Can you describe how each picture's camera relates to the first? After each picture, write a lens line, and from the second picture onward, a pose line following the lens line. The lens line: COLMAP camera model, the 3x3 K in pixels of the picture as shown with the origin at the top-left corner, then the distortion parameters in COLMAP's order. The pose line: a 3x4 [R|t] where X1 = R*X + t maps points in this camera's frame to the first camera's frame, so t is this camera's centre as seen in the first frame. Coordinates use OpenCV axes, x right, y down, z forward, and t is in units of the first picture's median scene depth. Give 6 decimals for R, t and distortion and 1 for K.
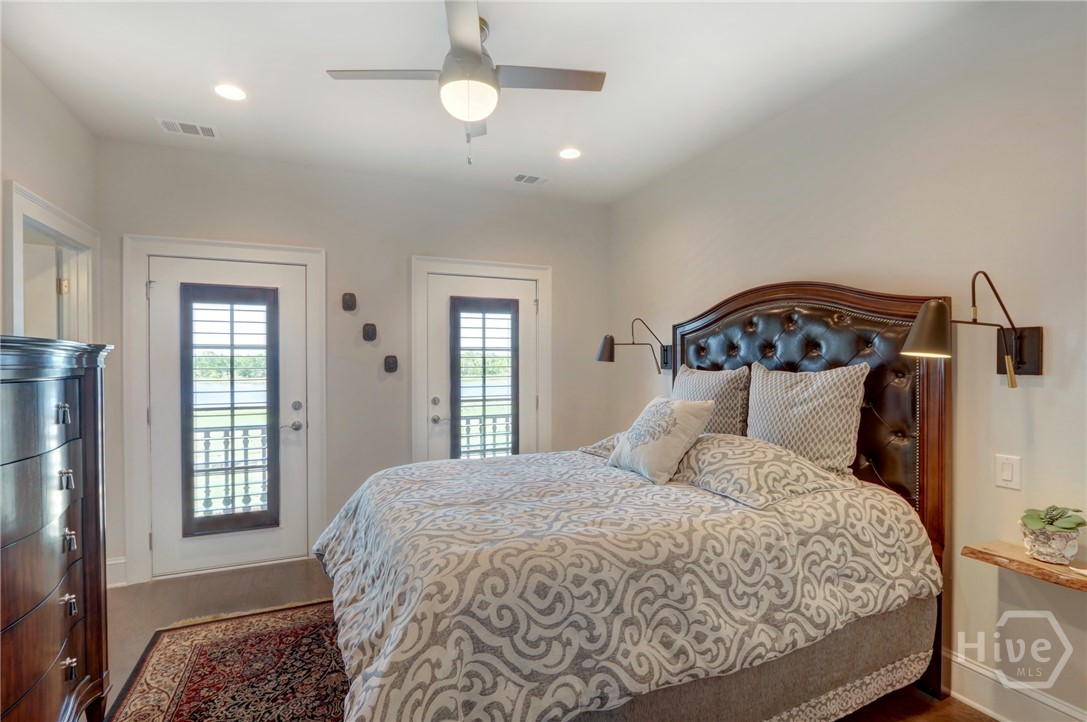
lens RADIAL K [[504.1, 0, 532.2], [0, 504.1, 358.5], [0, 0, 1]] dist [-0.023546, 0.000637]
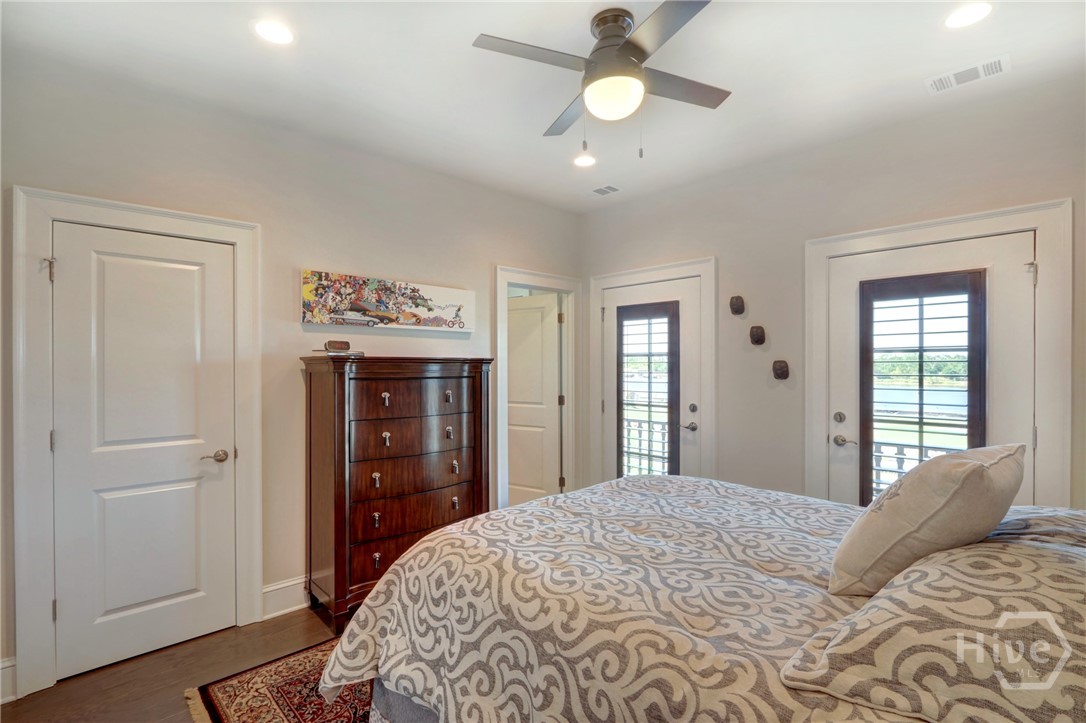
lens RADIAL K [[508.3, 0, 543.0], [0, 508.3, 361.5], [0, 0, 1]] dist [-0.005092, -0.000048]
pose [[0.339397, -0.003227, -0.940638, 0.465764], [0.009457, 0.999955, -0.000018, -0.008859], [0.940596, -0.008889, 0.339413, 0.340155]]
